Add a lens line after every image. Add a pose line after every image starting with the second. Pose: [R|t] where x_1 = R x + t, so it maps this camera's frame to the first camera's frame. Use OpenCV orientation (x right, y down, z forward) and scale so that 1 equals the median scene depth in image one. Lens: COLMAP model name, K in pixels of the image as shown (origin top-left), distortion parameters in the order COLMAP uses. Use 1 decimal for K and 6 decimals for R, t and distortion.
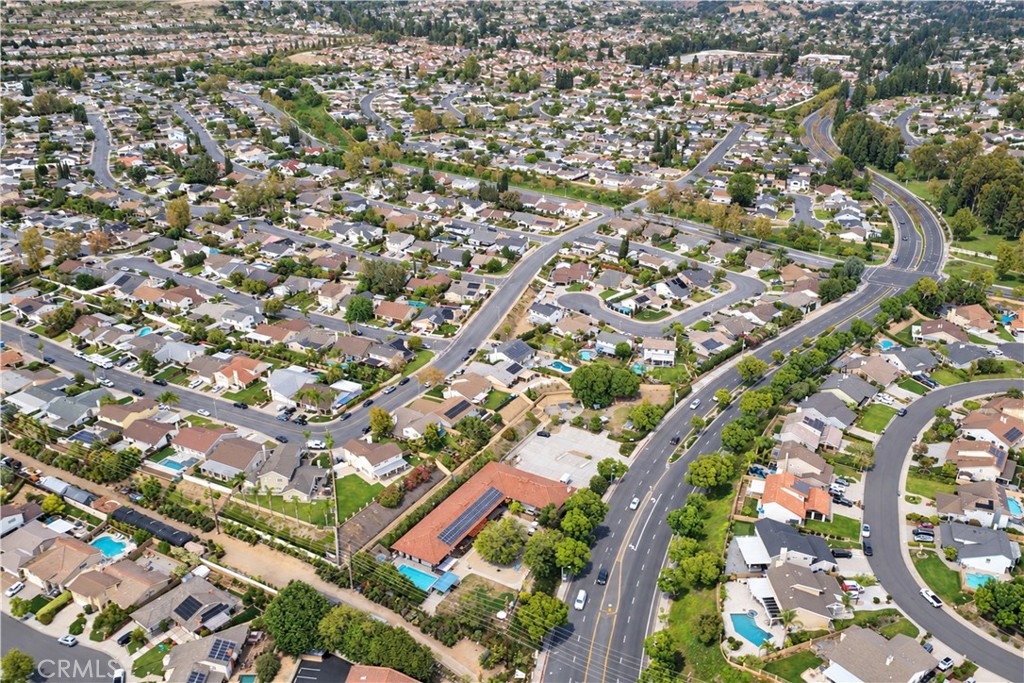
lens RADIAL K [[823.3, 0, 512.0], [0, 823.3, 341.5], [0, 0, 1]] dist [0.002956, 0.001224]
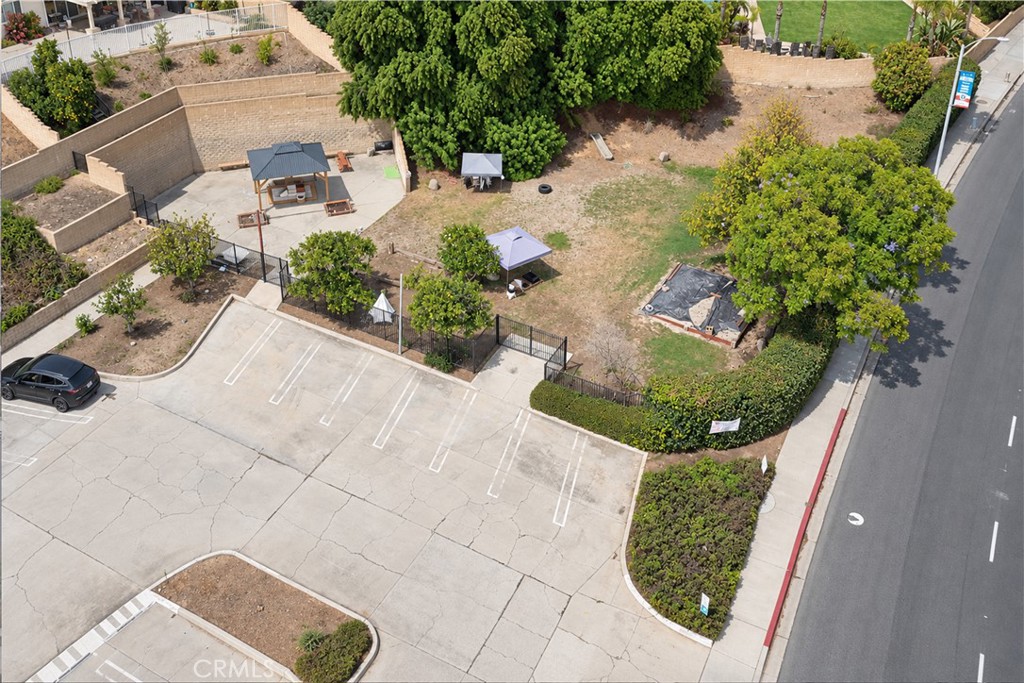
lens RADIAL K [[823.3, 0, 512.0], [0, 823.3, 341.5], [0, 0, 1]] dist [0.002956, 0.001224]
pose [[0.998104, -0.017412, 0.059032, 0.101470], [0.000841, 0.962919, 0.269789, 0.069867], [-0.061540, -0.269228, 0.961108, 0.851889]]
